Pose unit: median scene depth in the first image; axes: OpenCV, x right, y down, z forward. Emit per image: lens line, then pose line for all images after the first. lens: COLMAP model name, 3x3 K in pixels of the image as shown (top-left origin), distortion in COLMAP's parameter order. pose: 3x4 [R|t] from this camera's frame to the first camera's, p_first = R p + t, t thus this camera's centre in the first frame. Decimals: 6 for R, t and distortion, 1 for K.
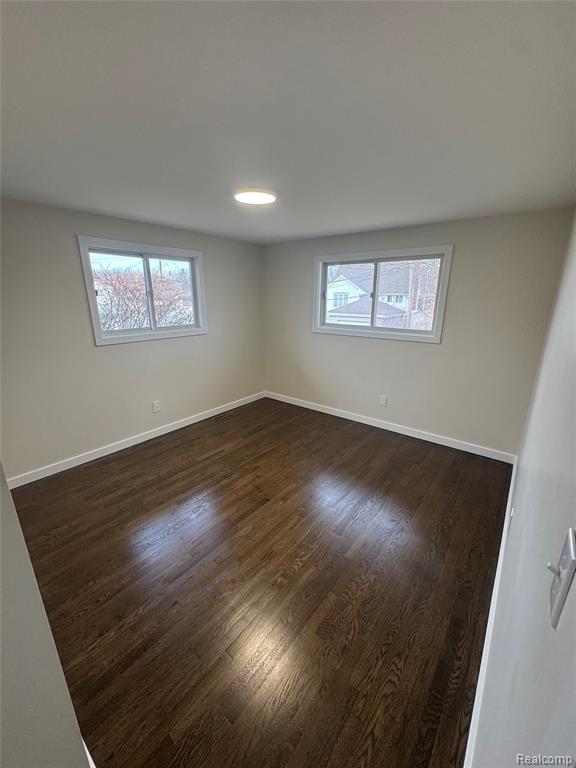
lens RADIAL K [[307.3, 0, 291.3], [0, 307.3, 383.4], [0, 0, 1]] dist [-0.000079, -0.000428]
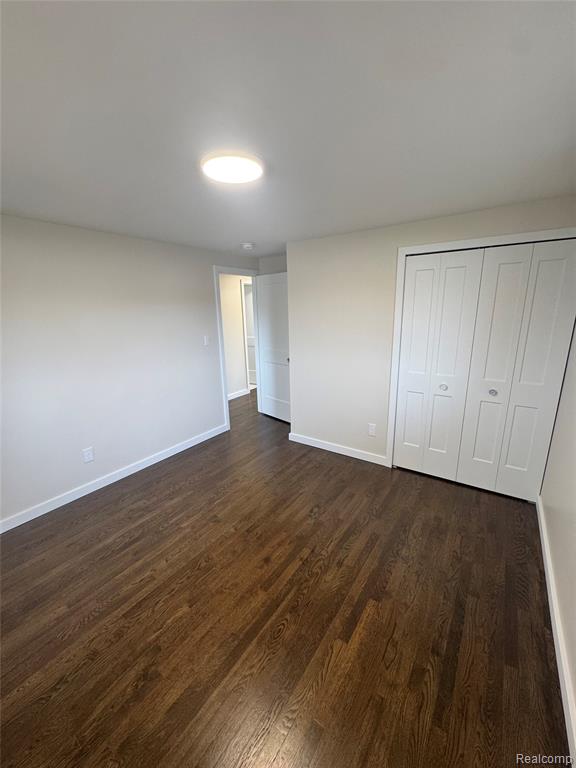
lens RADIAL K [[307.3, 0, 286.4], [0, 307.3, 383.9], [0, 0, 1]] dist [-0.000079, -0.000428]
pose [[-0.998432, 0.033500, -0.044858, -0.134241], [0.006605, 0.866116, 0.499799, -0.370647], [0.055596, 0.498718, -0.864979, 1.271872]]
